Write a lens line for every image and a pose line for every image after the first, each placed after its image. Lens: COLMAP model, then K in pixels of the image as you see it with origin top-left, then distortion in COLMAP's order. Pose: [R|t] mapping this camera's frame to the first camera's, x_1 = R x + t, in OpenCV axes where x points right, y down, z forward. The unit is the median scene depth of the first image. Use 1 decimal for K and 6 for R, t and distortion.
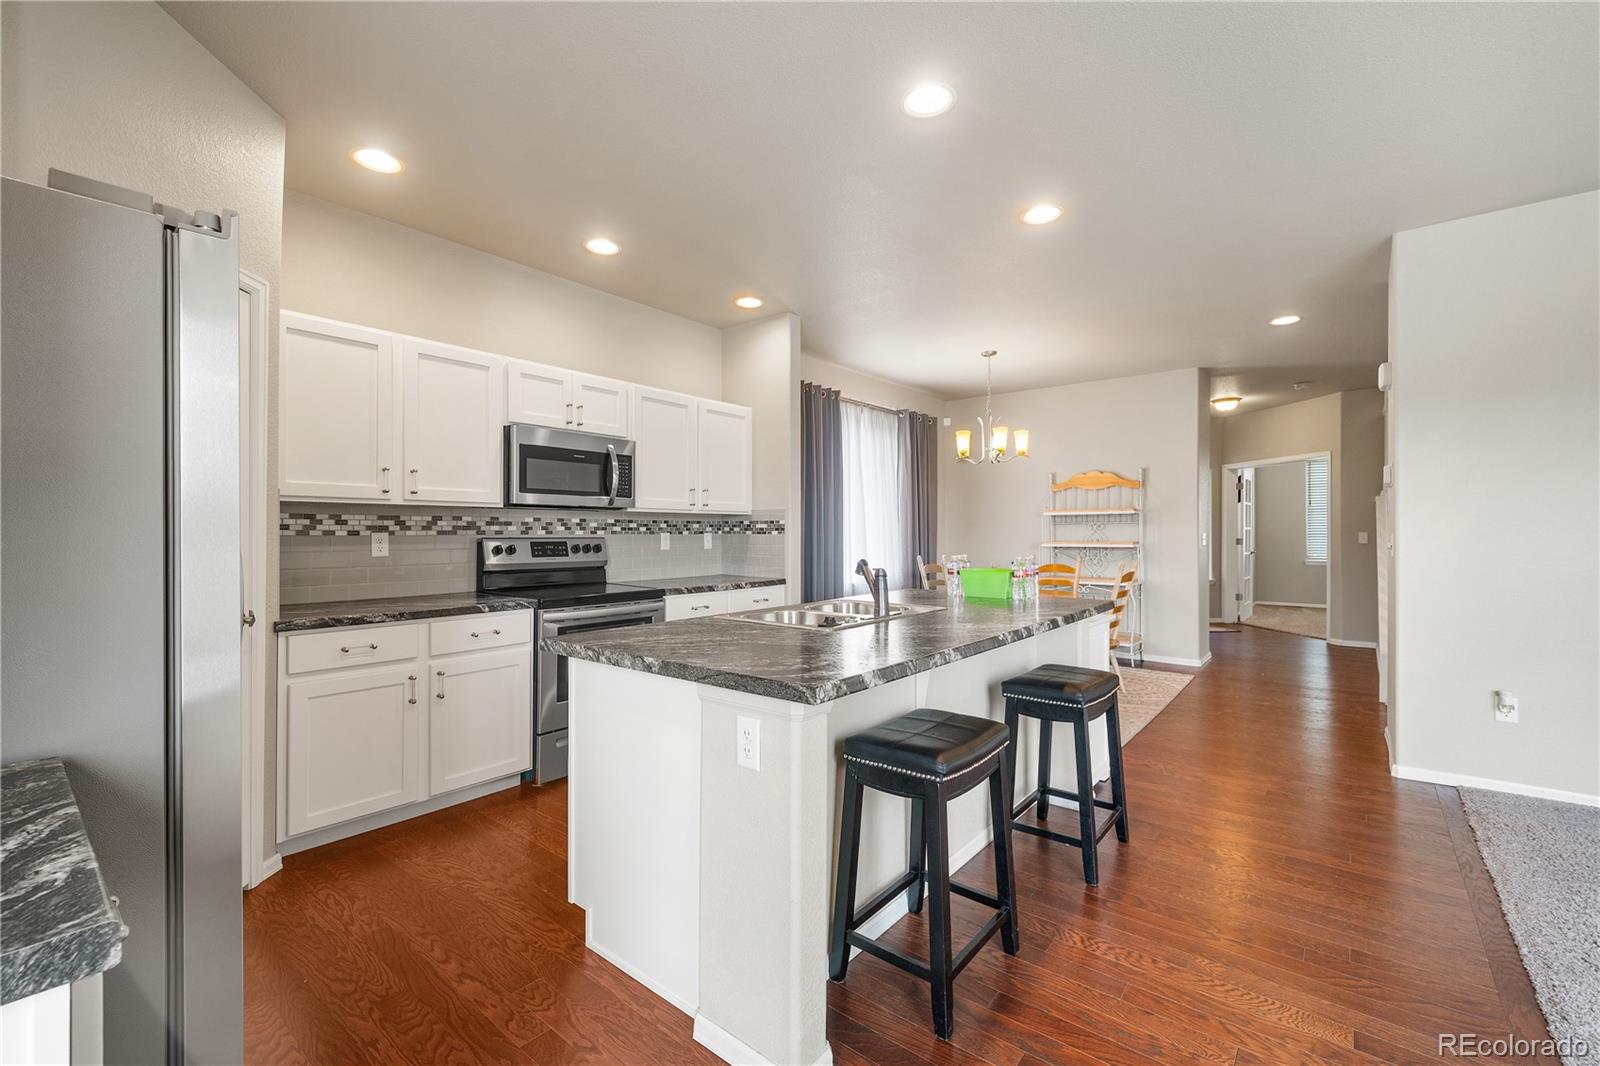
lens RADIAL K [[676.7, 0, 801.6], [0, 676.7, 529.6], [0, 0, 1]] dist [0.005014, -0.000077]
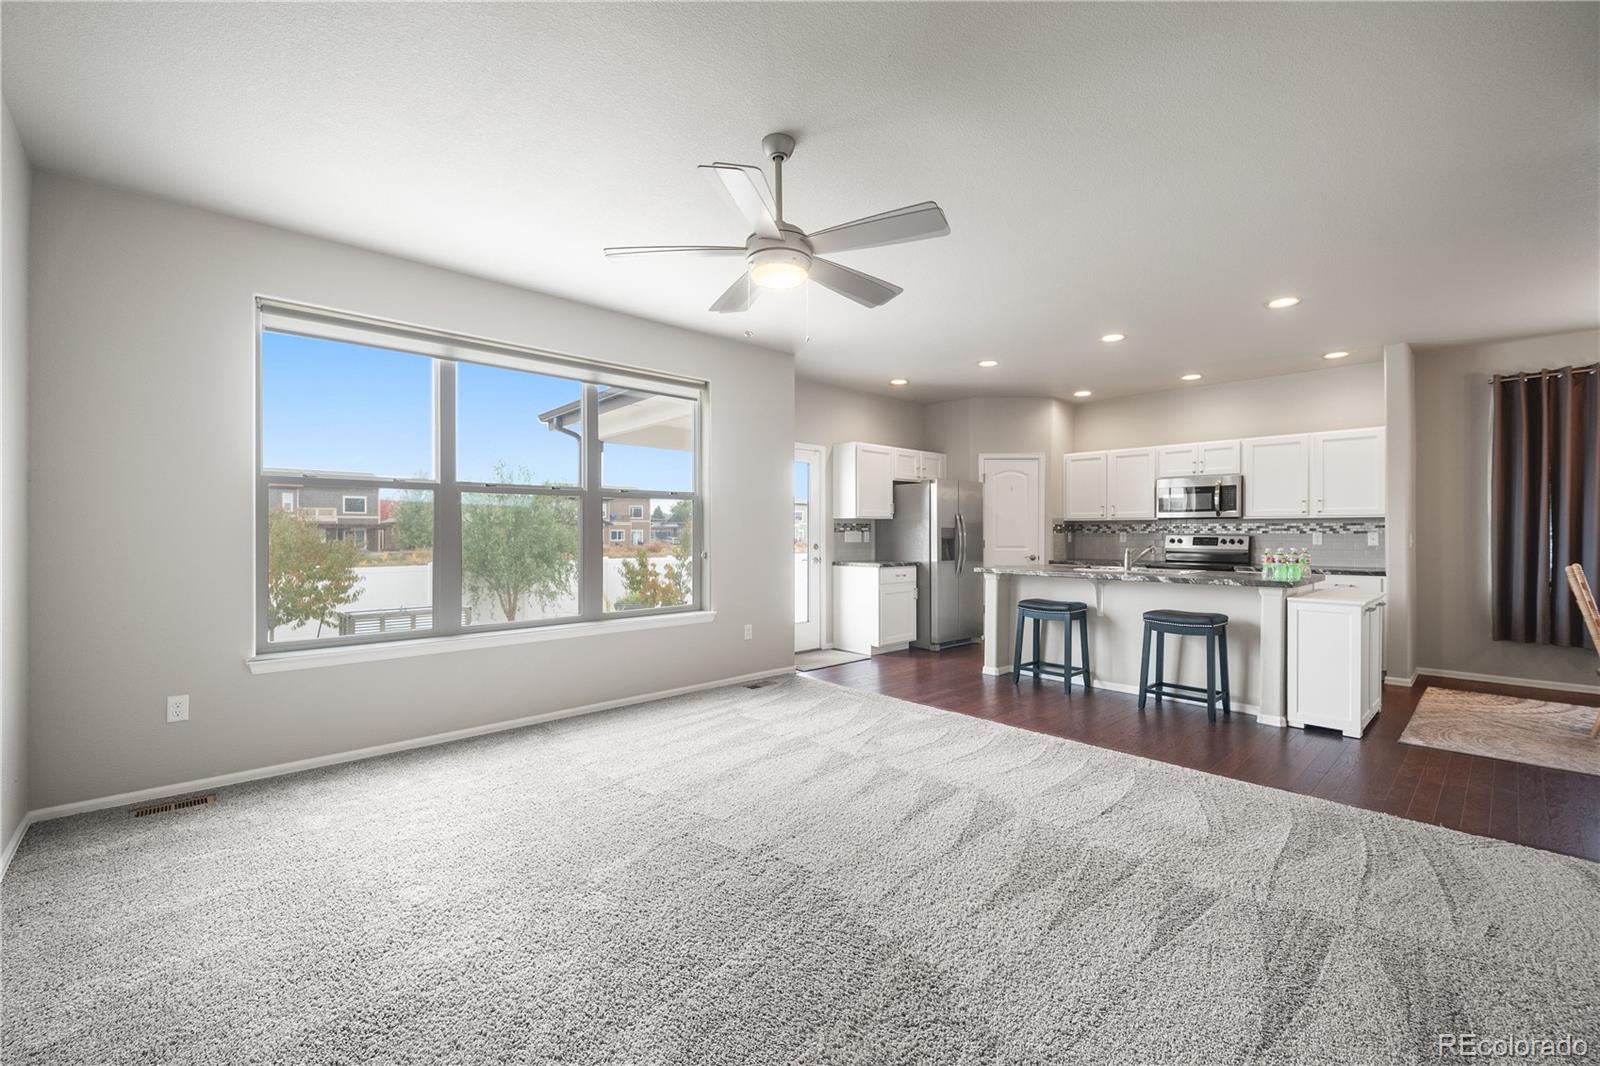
lens RADIAL K [[676.7, 0, 801.0], [0, 676.7, 537.4], [0, 0, 1]] dist [0.005014, -0.000077]
pose [[-0.145852, 0.006802, -0.989283, 1.540572], [0.002177, 0.999976, 0.006555, 0.004747], [0.989304, -0.001198, -0.145863, 0.197709]]
